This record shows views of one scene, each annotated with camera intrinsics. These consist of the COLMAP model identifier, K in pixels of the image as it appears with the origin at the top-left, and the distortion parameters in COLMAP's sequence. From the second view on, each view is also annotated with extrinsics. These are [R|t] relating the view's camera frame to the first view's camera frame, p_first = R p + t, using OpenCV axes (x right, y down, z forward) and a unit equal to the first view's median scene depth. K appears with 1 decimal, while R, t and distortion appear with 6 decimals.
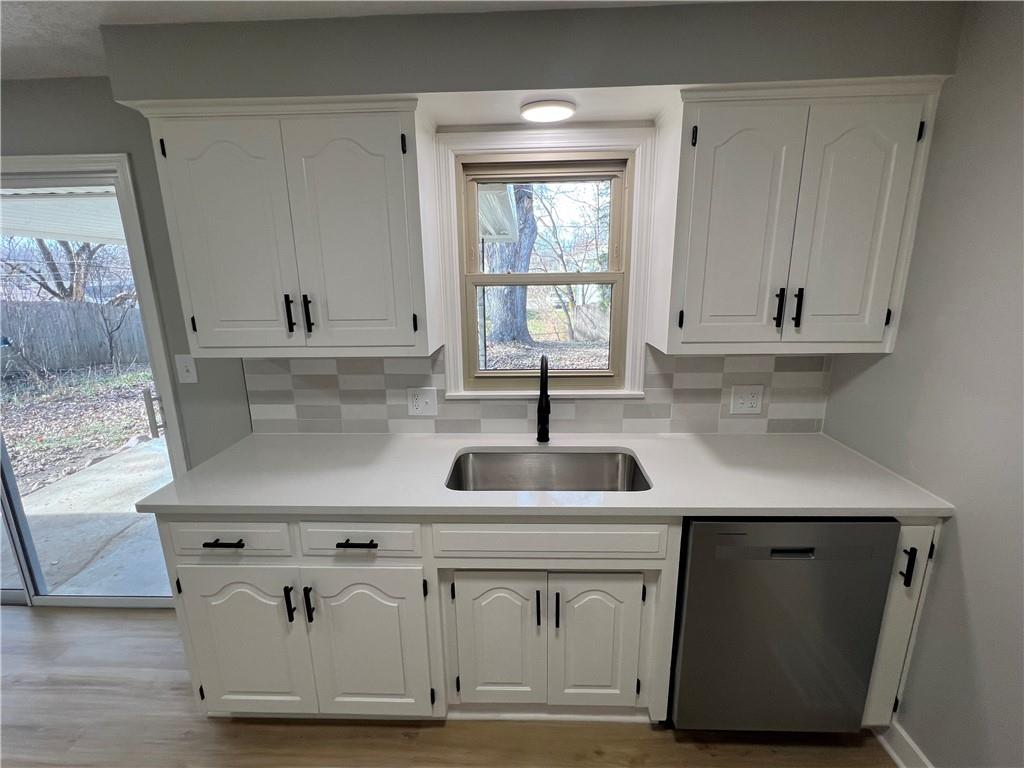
lens RADIAL K [[468.1, 0, 516.1], [0, 468.1, 383.7], [0, 0, 1]] dist [-0.001056, 0.001437]
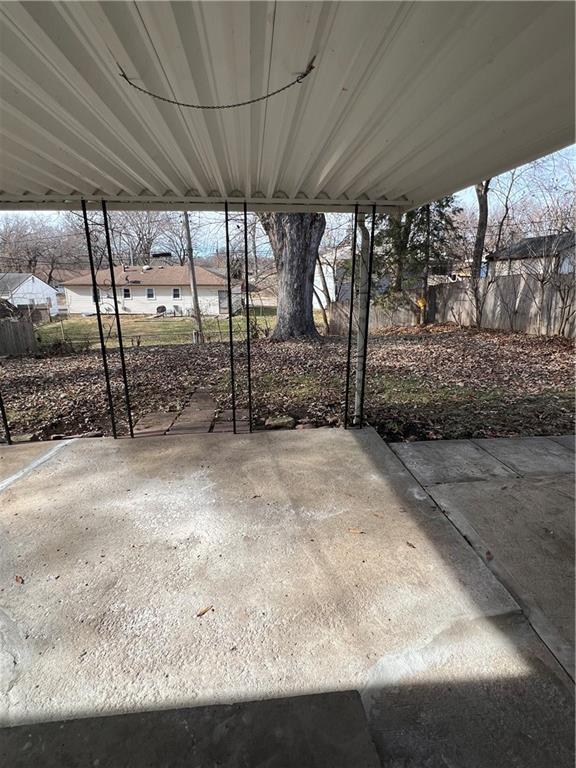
lens RADIAL K [[385.8, 0, 284.4], [0, 385.8, 387.5], [0, 0, 1]] dist [0.000834, 0.000141]
pose [[0.993659, -0.021021, 0.110451, -0.933516], [0.015861, 0.998750, 0.047395, -0.134933], [-0.111309, -0.045342, 0.992751, 1.184730]]
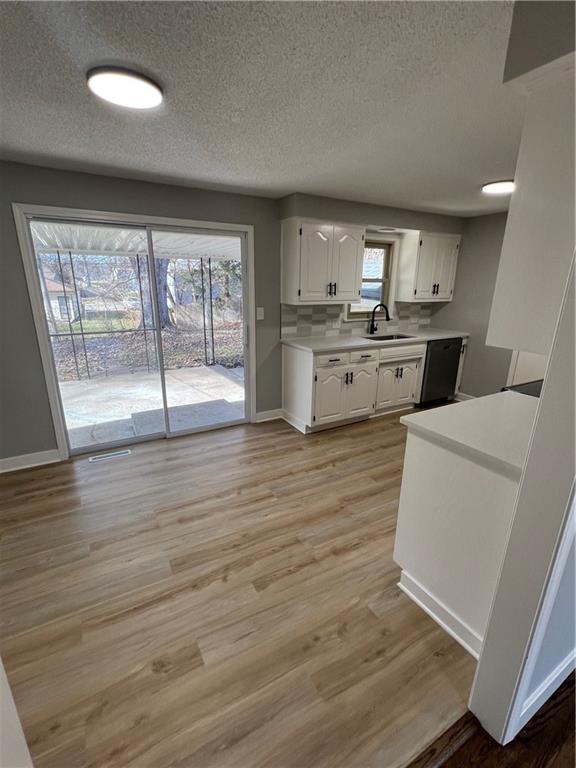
lens RADIAL K [[351.1, 0, 289.3], [0, 351.1, 385.8], [0, 0, 1]] dist [-0.001056, 0.001437]
pose [[0.848702, -0.127058, 0.513382, -1.675904], [0.100750, 0.991778, 0.078903, 0.229798], [-0.519186, -0.015242, 0.854525, -0.711762]]
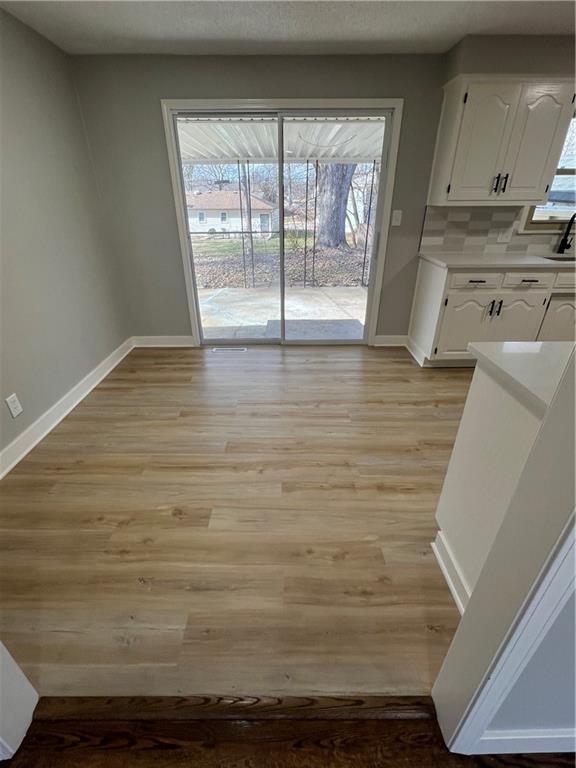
lens RADIAL K [[351.1, 0, 288.5], [0, 351.1, 385.5], [0, 0, 1]] dist [-0.001056, 0.001437]
pose [[0.999005, -0.012257, 0.042891, -1.349023], [0.001193, 0.968504, 0.248996, 0.322230], [-0.044593, -0.248697, 0.967554, -0.731617]]
